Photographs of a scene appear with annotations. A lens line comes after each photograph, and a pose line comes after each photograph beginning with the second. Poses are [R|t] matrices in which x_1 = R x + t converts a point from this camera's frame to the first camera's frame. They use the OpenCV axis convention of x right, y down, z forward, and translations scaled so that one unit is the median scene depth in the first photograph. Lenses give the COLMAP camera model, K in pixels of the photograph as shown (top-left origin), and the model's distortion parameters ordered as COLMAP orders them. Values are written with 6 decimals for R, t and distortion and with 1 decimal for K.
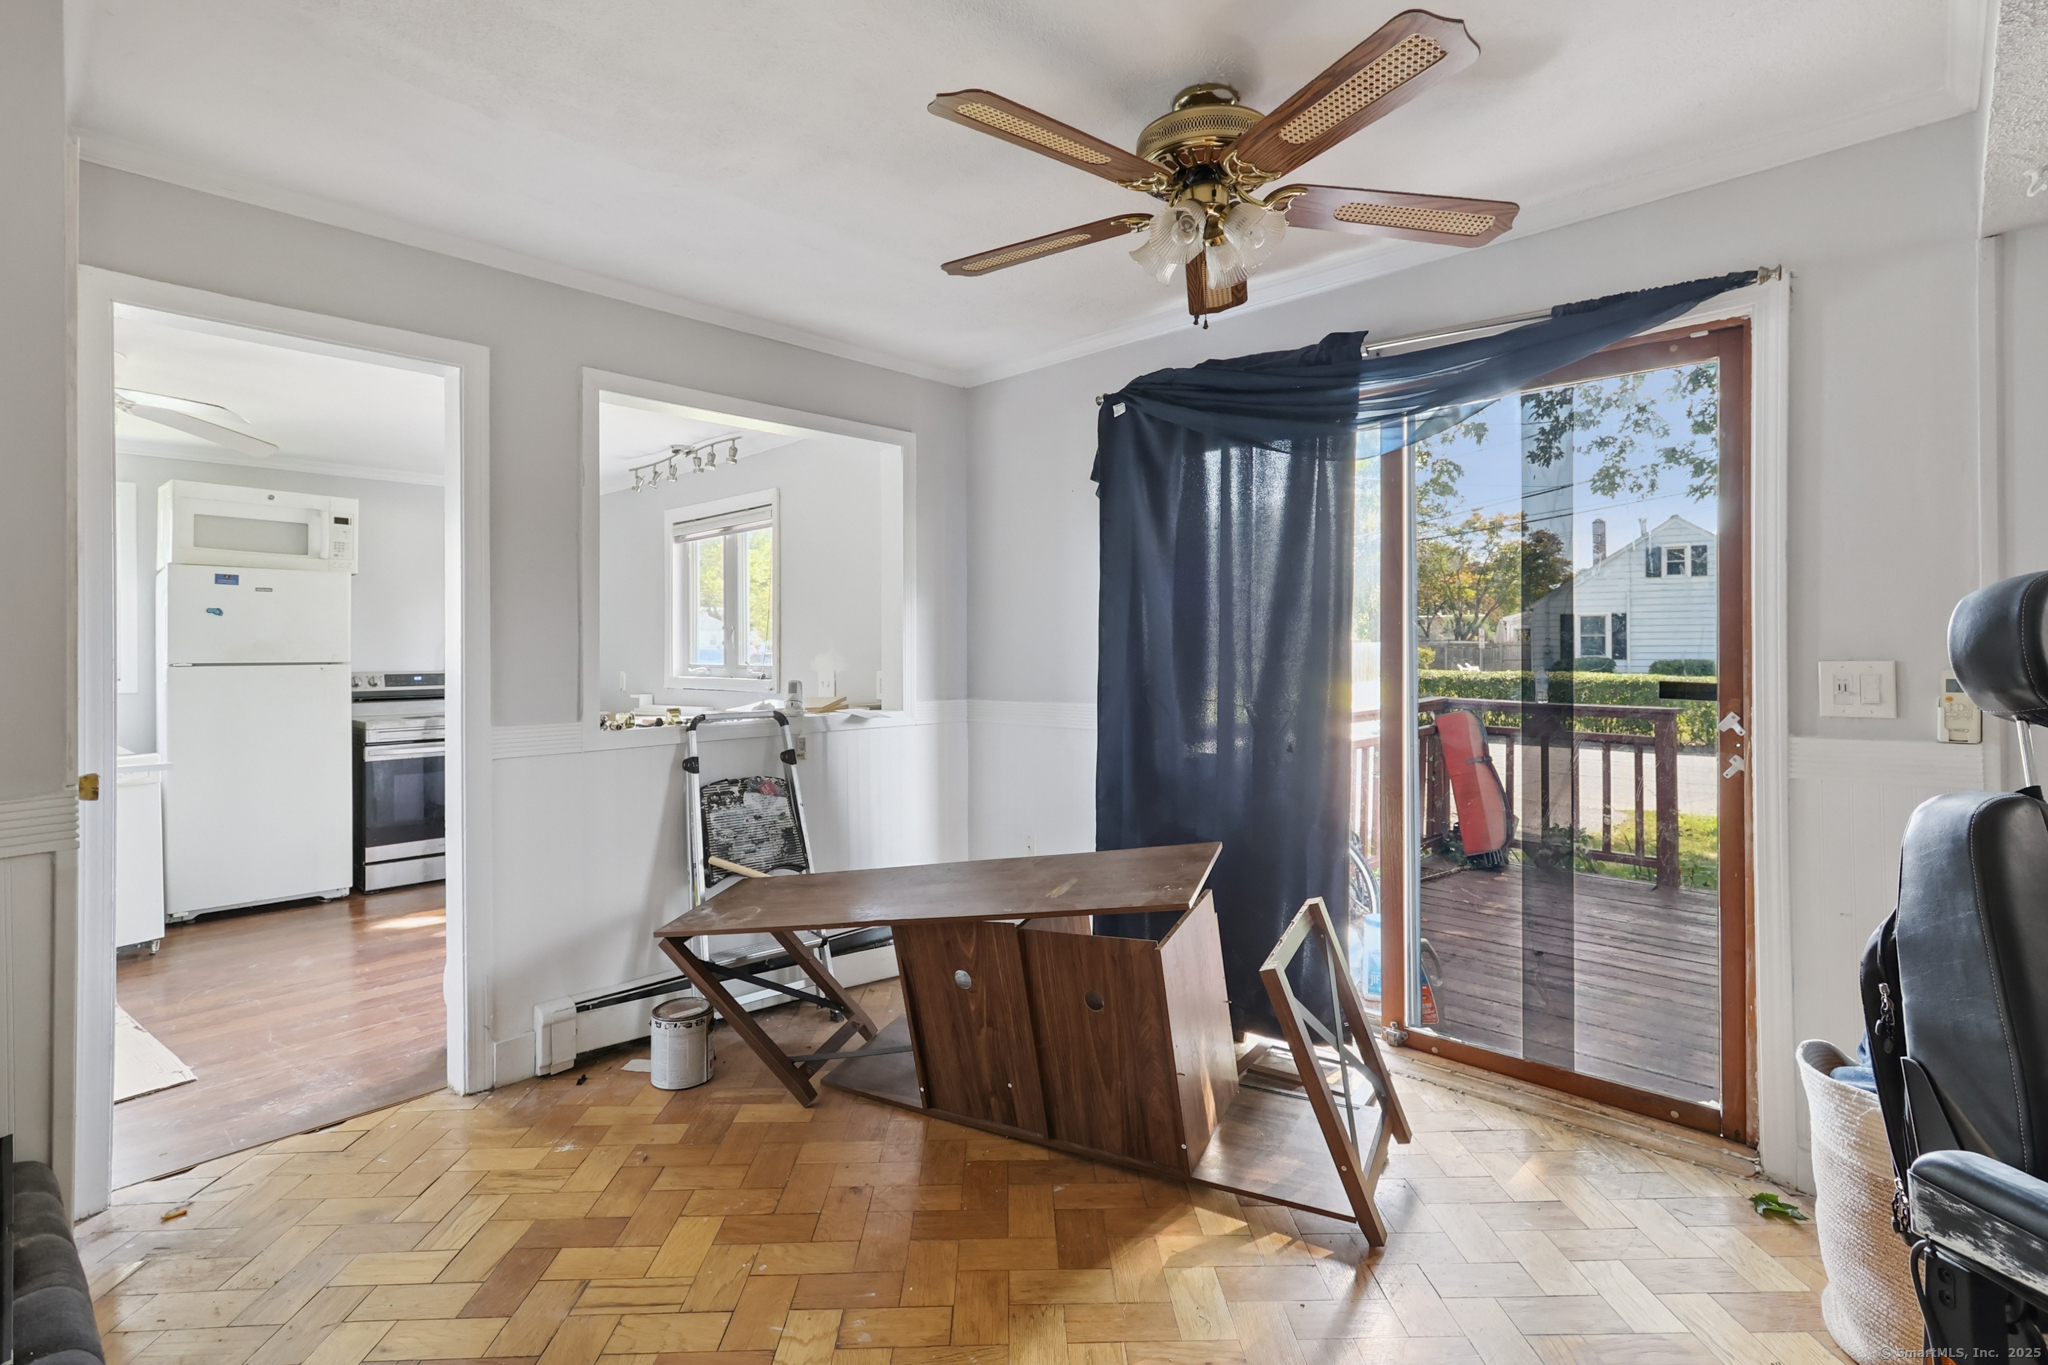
lens RADIAL K [[944.5, 0, 1018.8], [0, 944.5, 640.3], [0, 0, 1]] dist [0.000685, -0.000233]
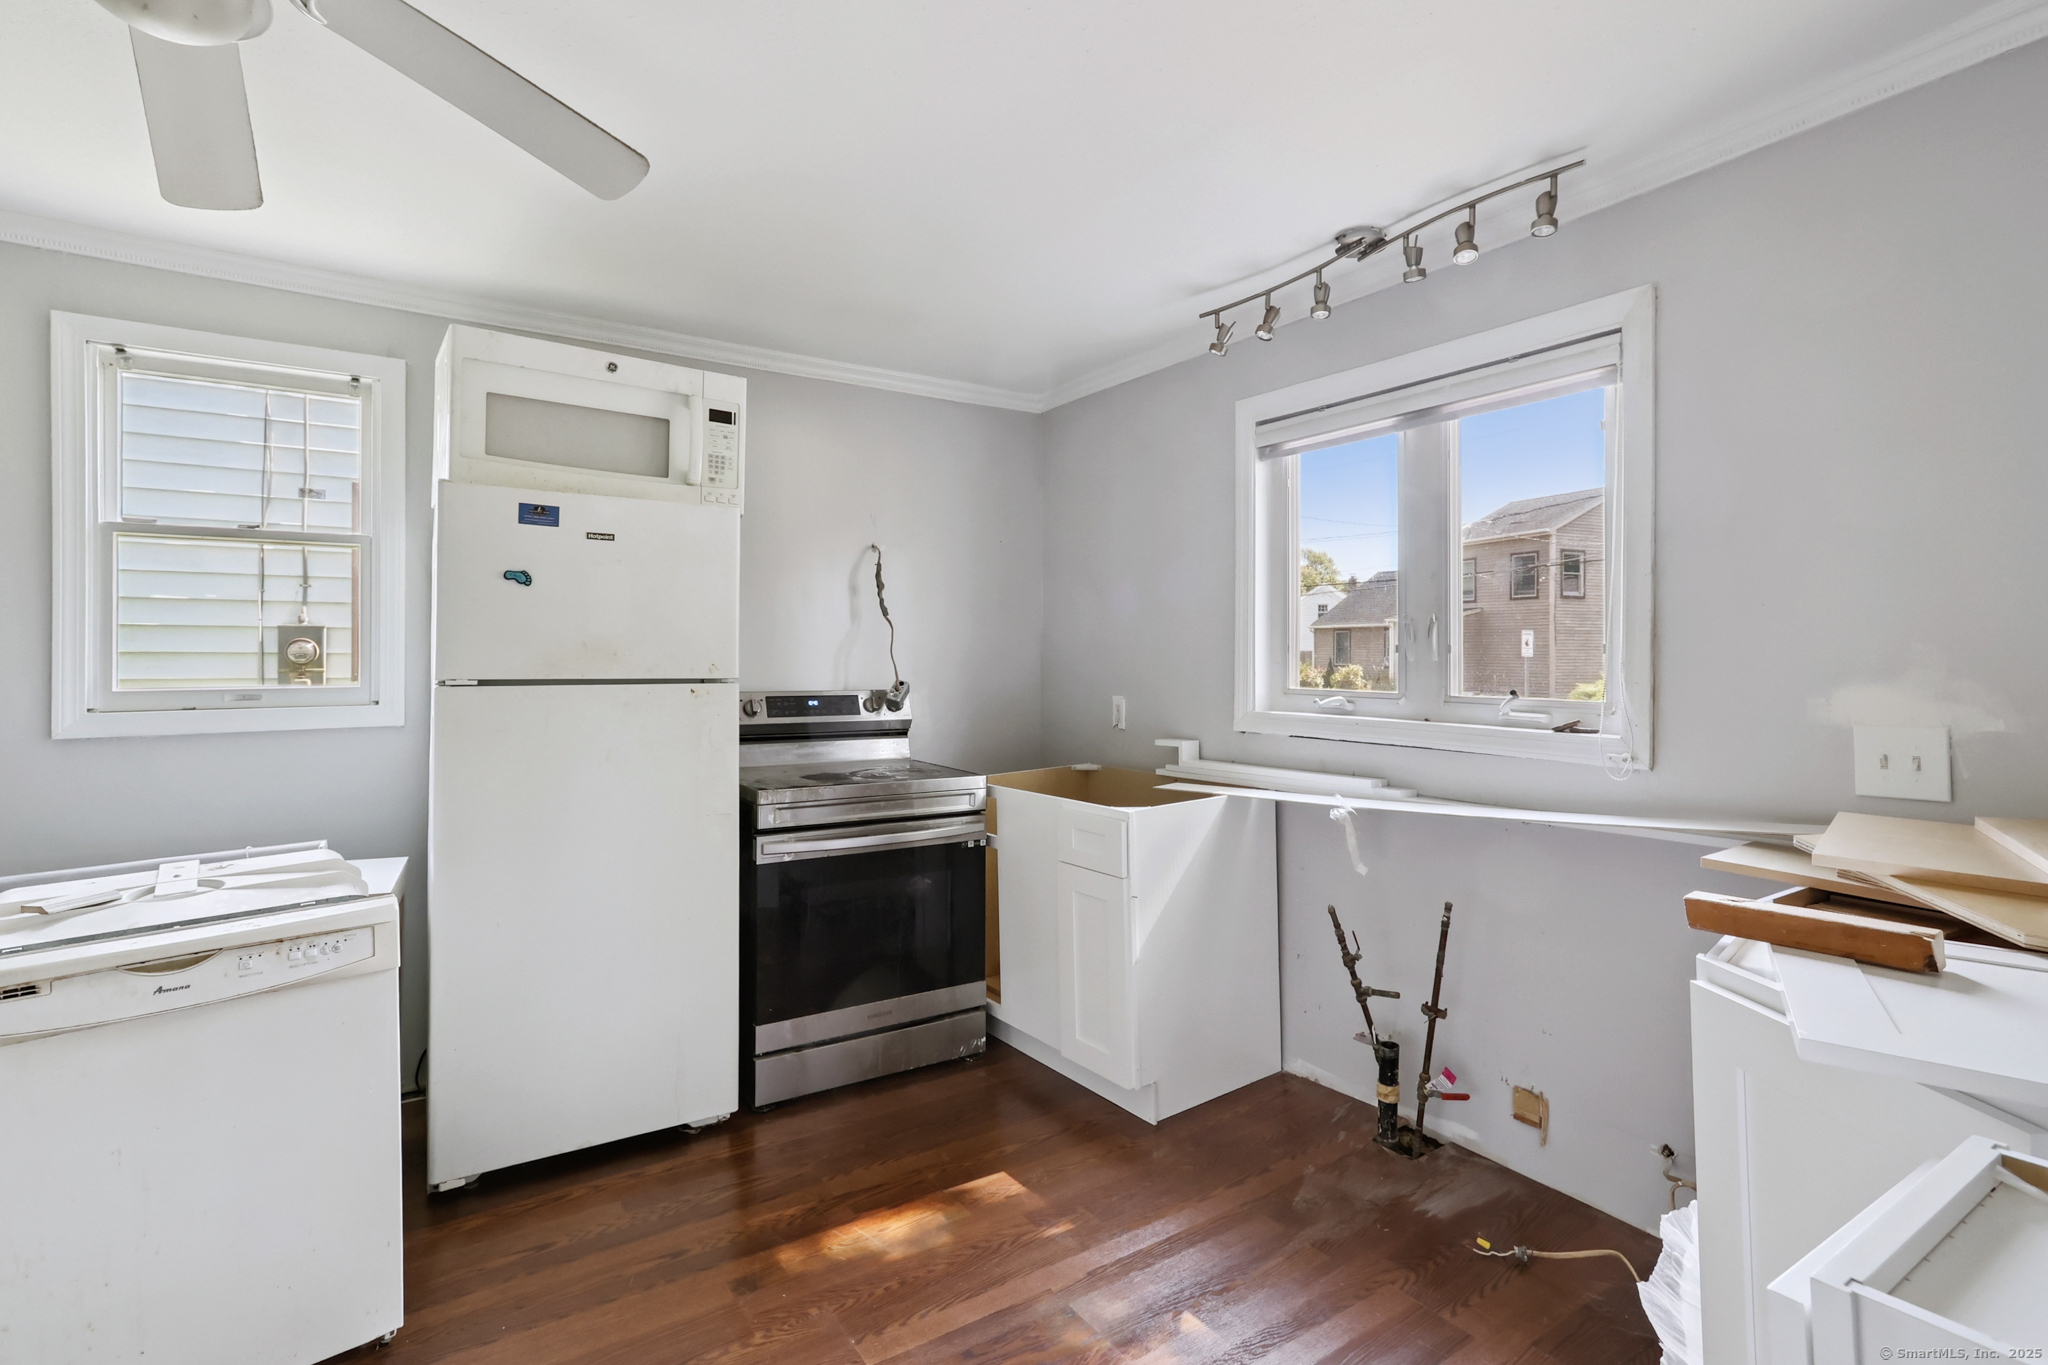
lens RADIAL K [[967.1, 0, 1018.9], [0, 967.1, 639.4], [0, 0, 1]] dist [-0.001224, 0.000349]
pose [[0.971815, 0.007982, -0.235611, -0.420647], [-0.009221, 0.999949, -0.004159, 0.002082], [0.235566, 0.006214, 0.971838, 0.503504]]
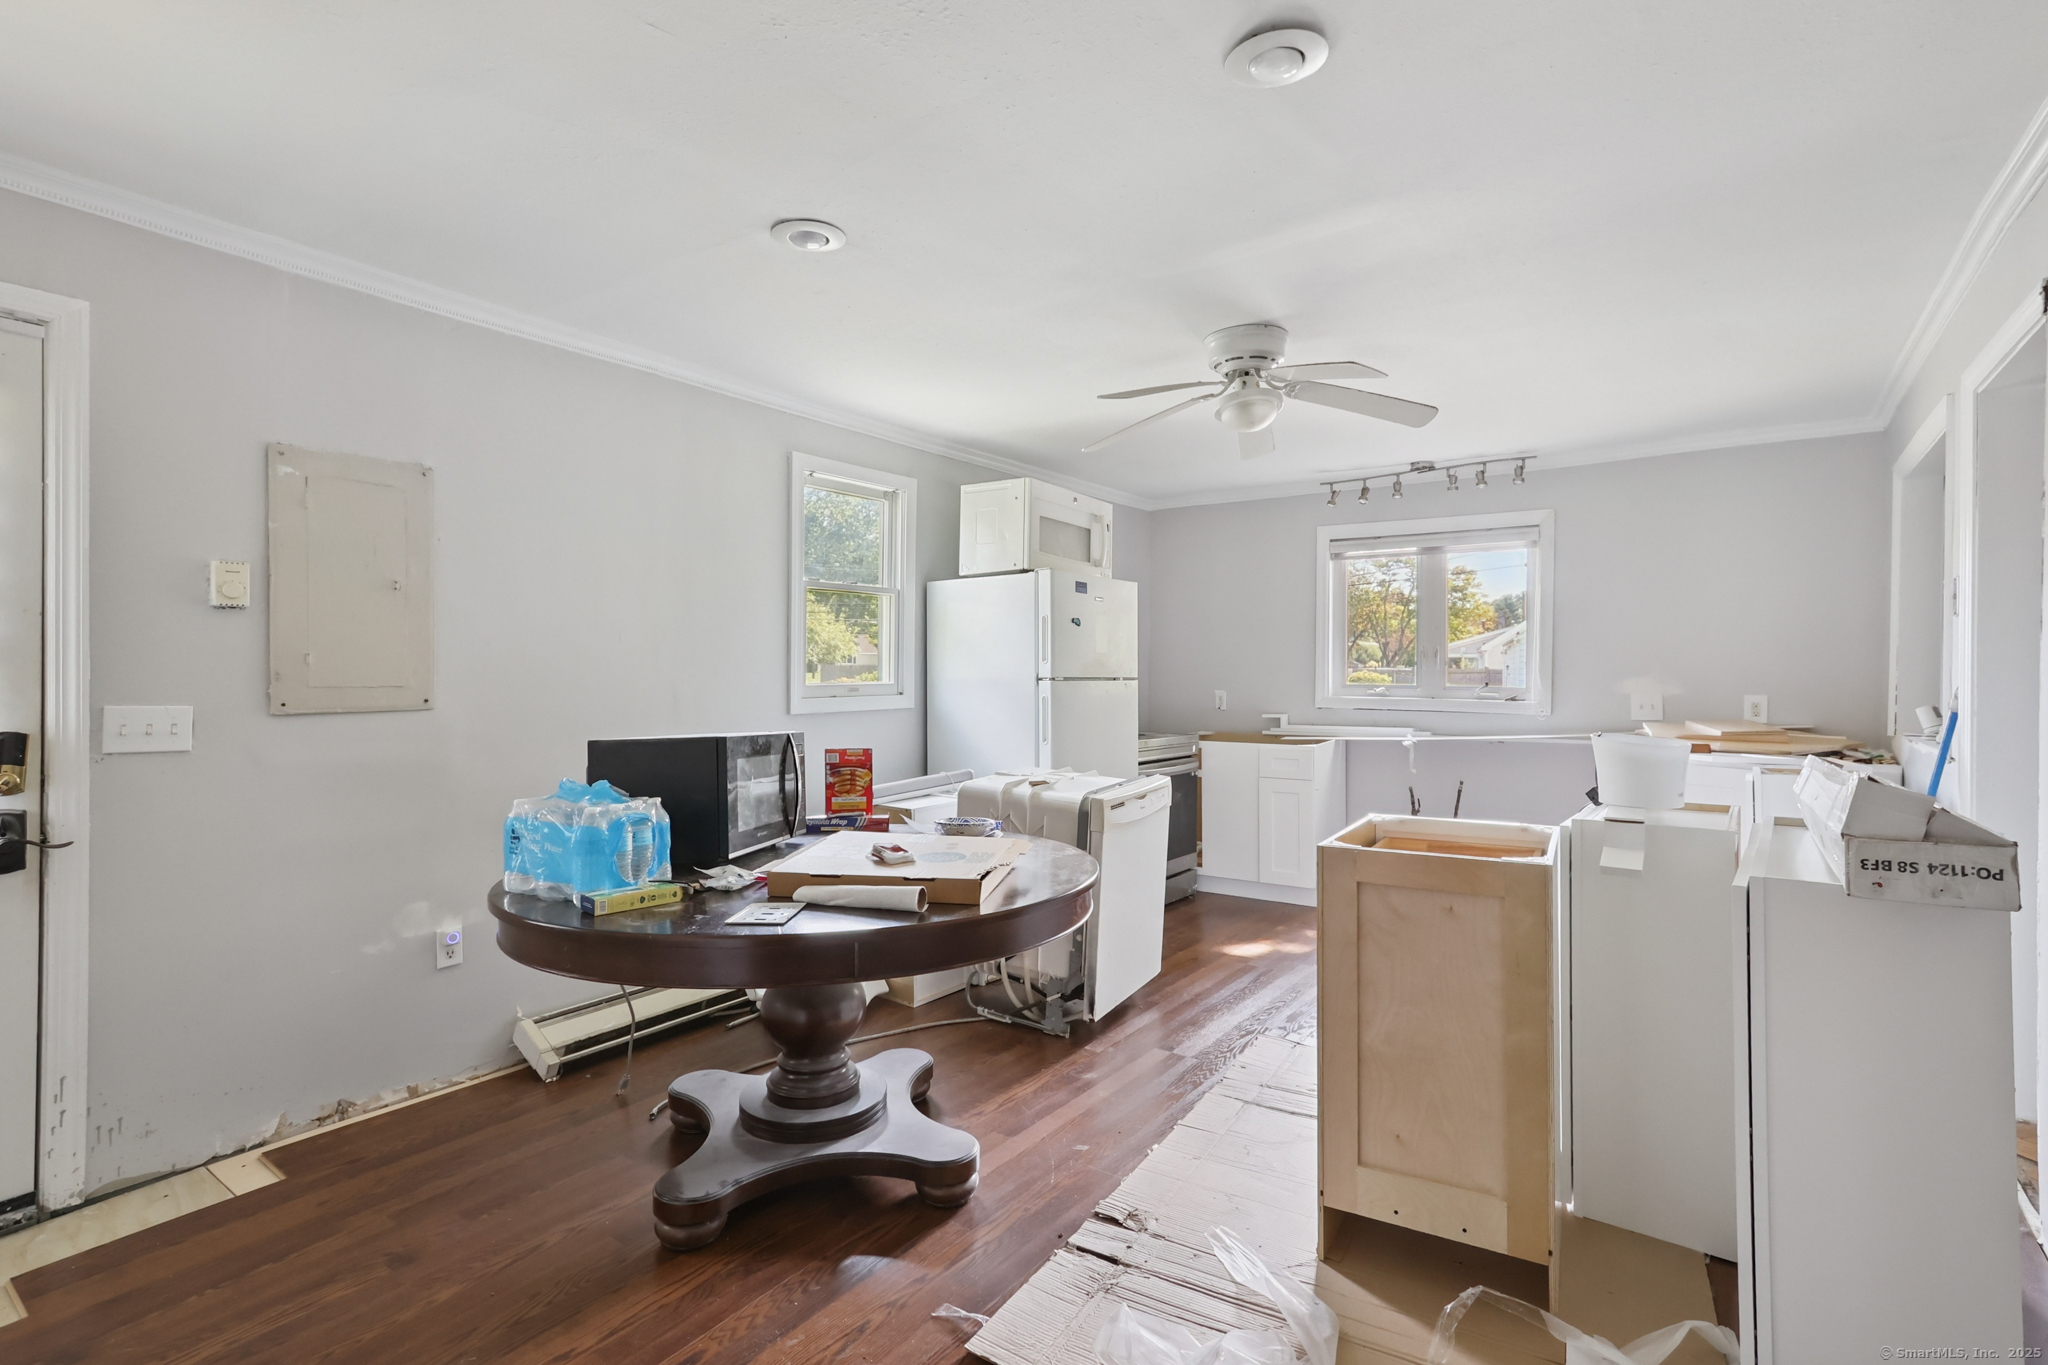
lens RADIAL K [[932.0, 0, 1036.4], [0, 932.0, 663.3], [0, 0, 1]] dist [0.000798, 0.000030]
pose [[0.992423, 0.015623, 0.121874, -0.900317], [-0.016006, 0.999870, 0.002164, 0.008013], [-0.121824, -0.004099, 0.992543, 0.085888]]
